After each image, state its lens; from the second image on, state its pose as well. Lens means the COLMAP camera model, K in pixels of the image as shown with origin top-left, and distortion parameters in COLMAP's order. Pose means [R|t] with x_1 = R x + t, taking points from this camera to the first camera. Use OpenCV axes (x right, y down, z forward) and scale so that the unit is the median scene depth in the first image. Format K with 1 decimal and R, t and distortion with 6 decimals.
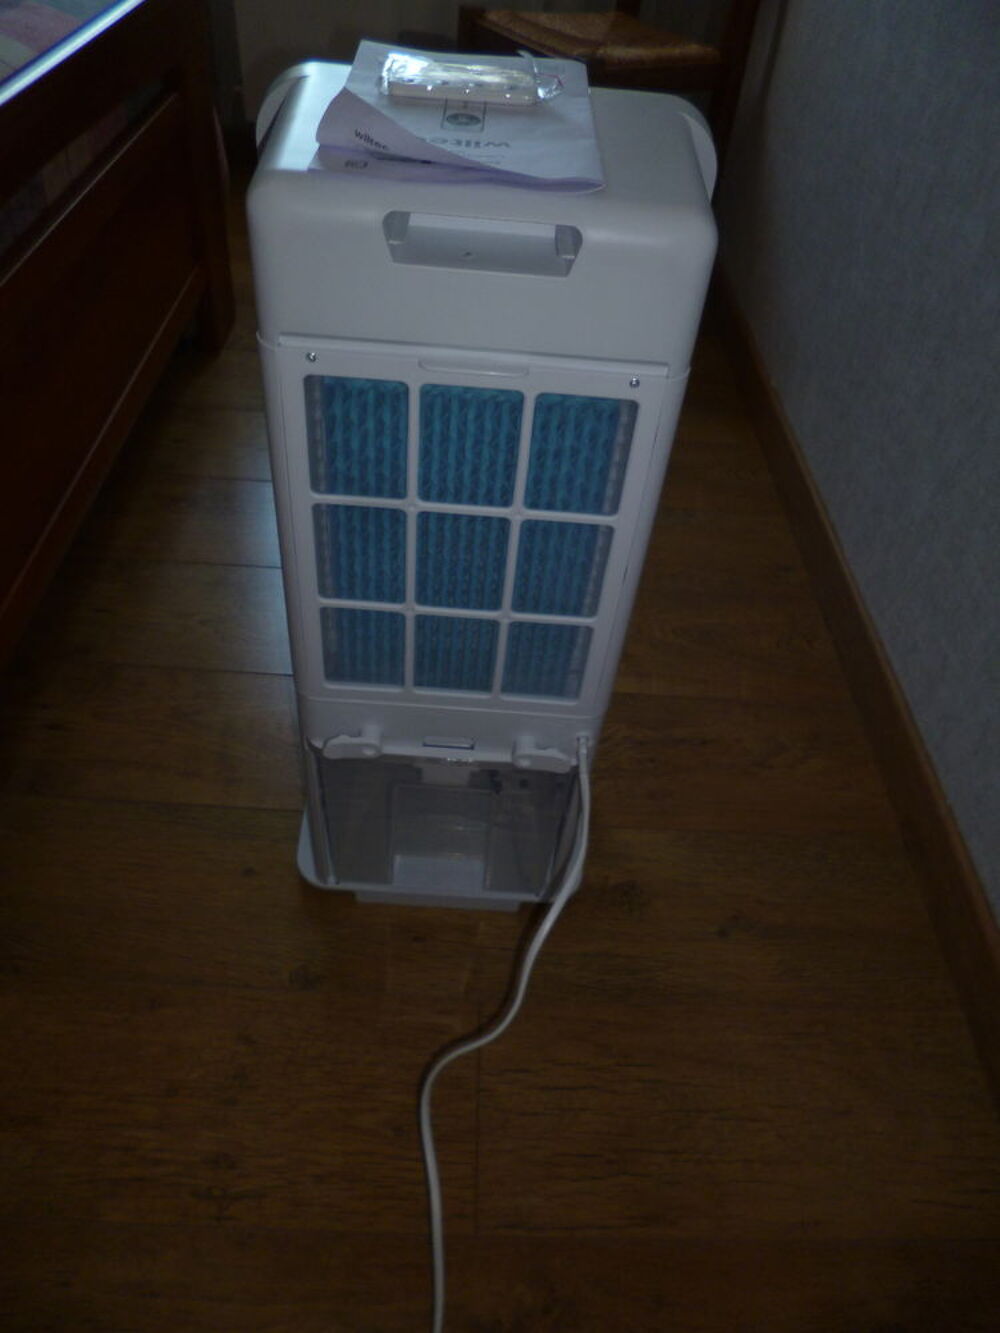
lens RADIAL K [[952.6, 0, 500.0], [0, 952.6, 666.5], [0, 0, 1]] dist [-0.040480, 0.008916]
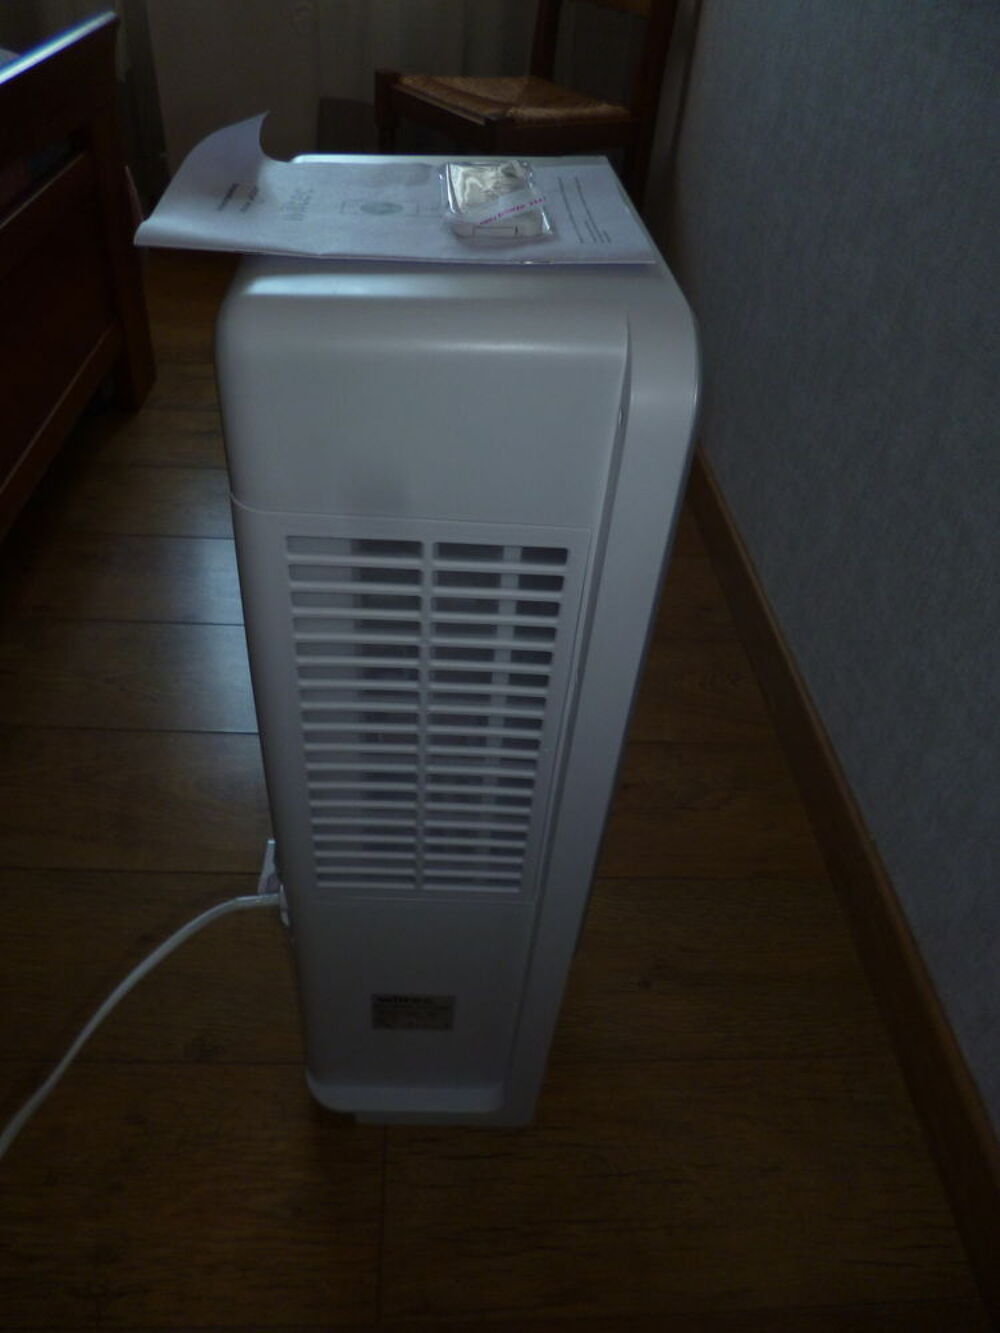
lens RADIAL K [[952.6, 0, 500.0], [0, 952.6, 666.5], [0, 0, 1]] dist [-0.040480, 0.008916]
pose [[0.998862, -0.031308, 0.035971, 0.079698], [0.033464, 0.997576, -0.061006, 0.018159], [-0.033974, 0.062140, 0.997489, 0.034133]]
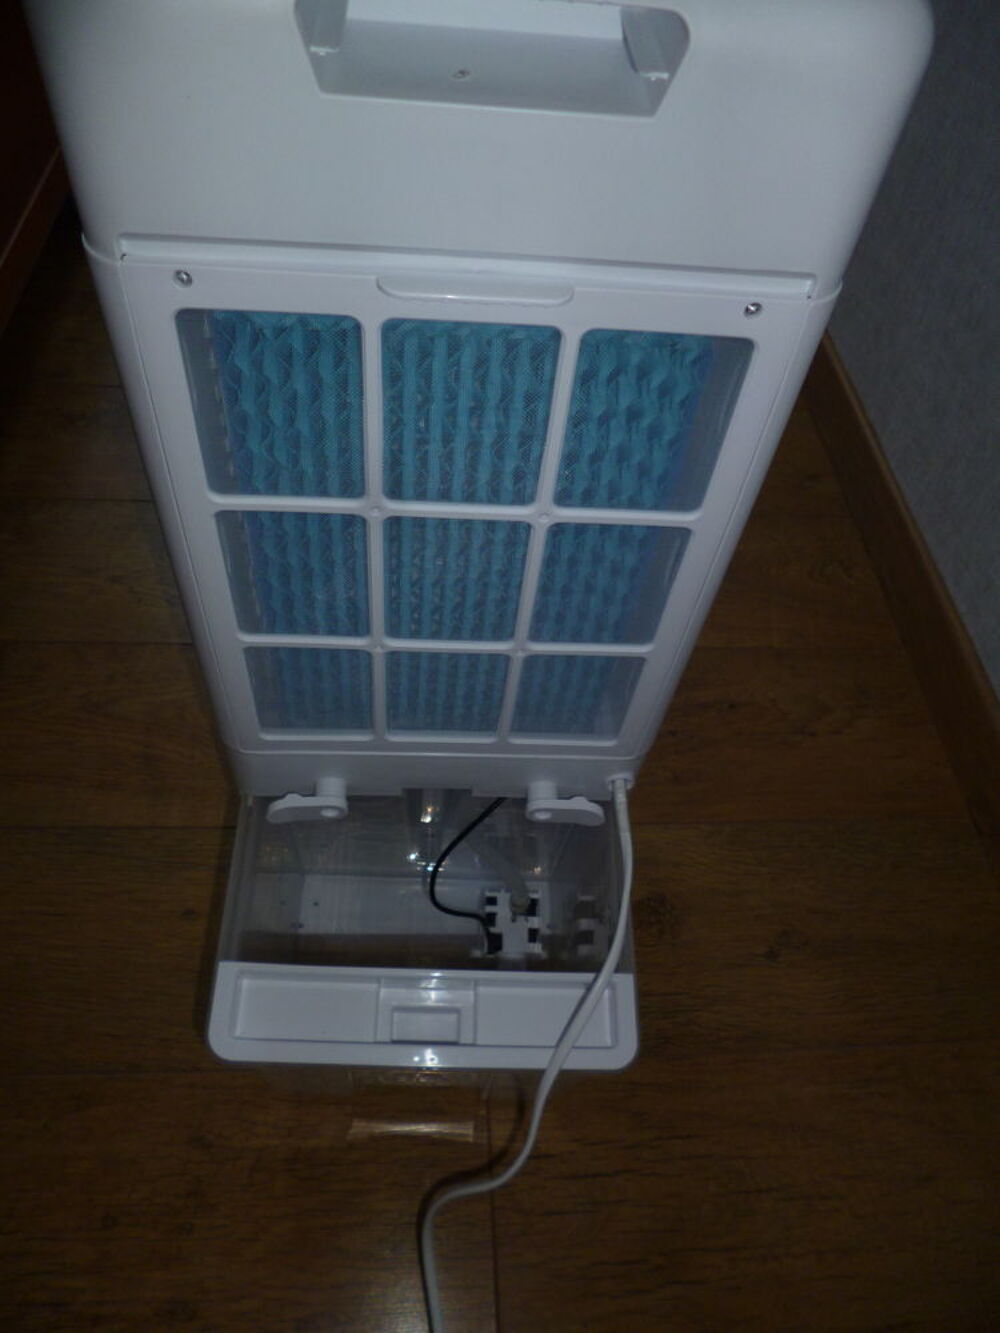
lens RADIAL K [[930.5, 0, 498.4], [0, 930.5, 657.0], [0, 0, 1]] dist [-0.038741, 0.001663]
pose [[0.998251, -0.042429, 0.041159, -0.033072], [0.036137, 0.989048, 0.143105, -0.126765], [-0.046780, -0.141367, 0.988851, 0.304184]]
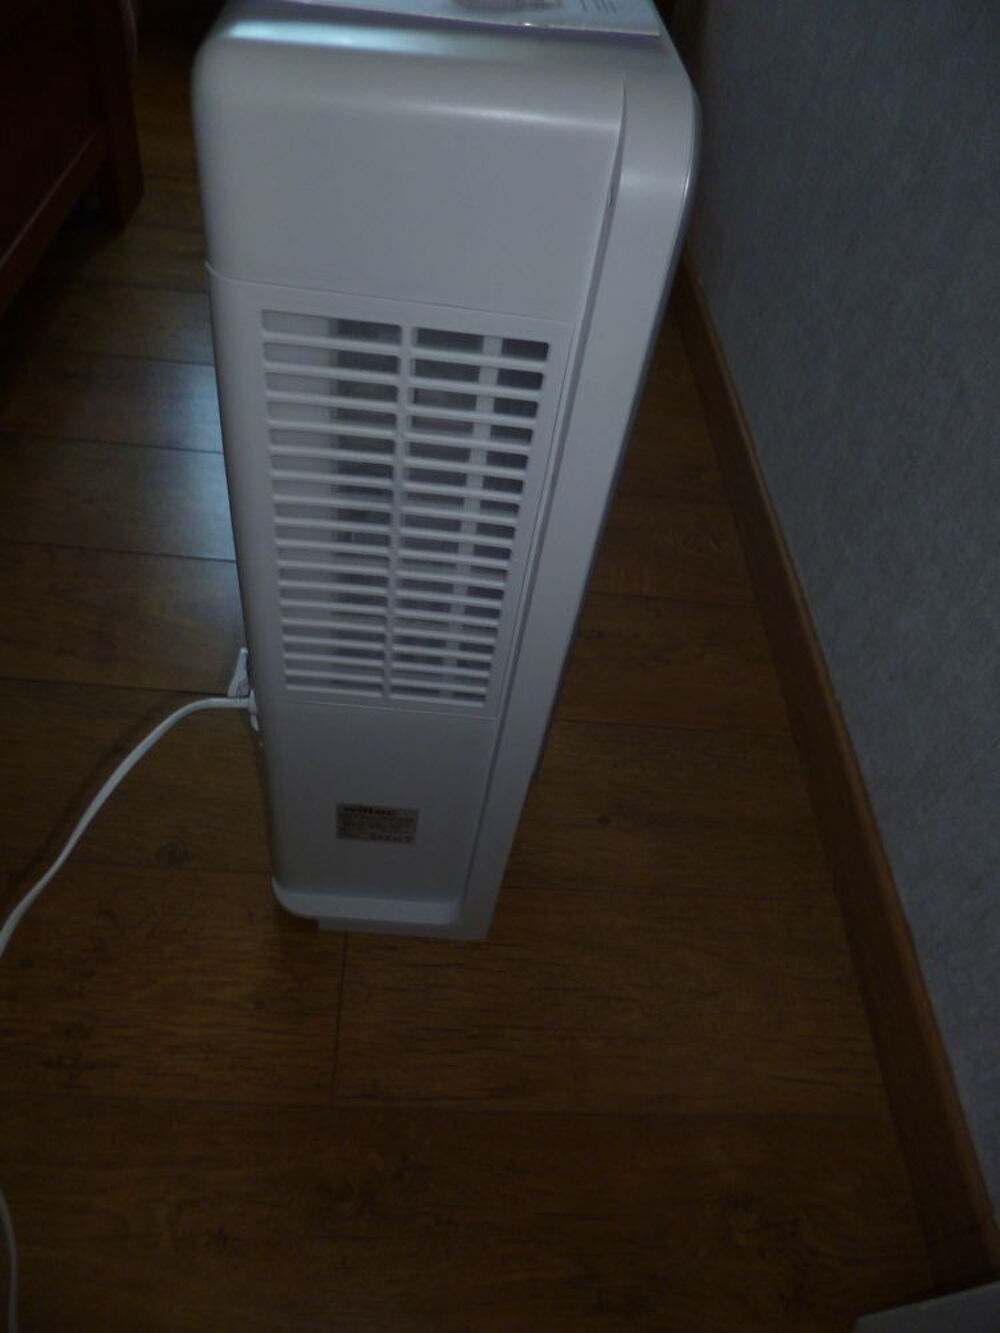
lens RADIAL K [[952.6, 0, 500.0], [0, 952.6, 666.5], [0, 0, 1]] dist [-0.040480, 0.008916]
pose [[0.998527, 0.023228, 0.049043, 0.091281], [-0.026671, 0.997136, 0.070765, 0.065601], [-0.047259, -0.071969, 0.996287, 0.028382]]
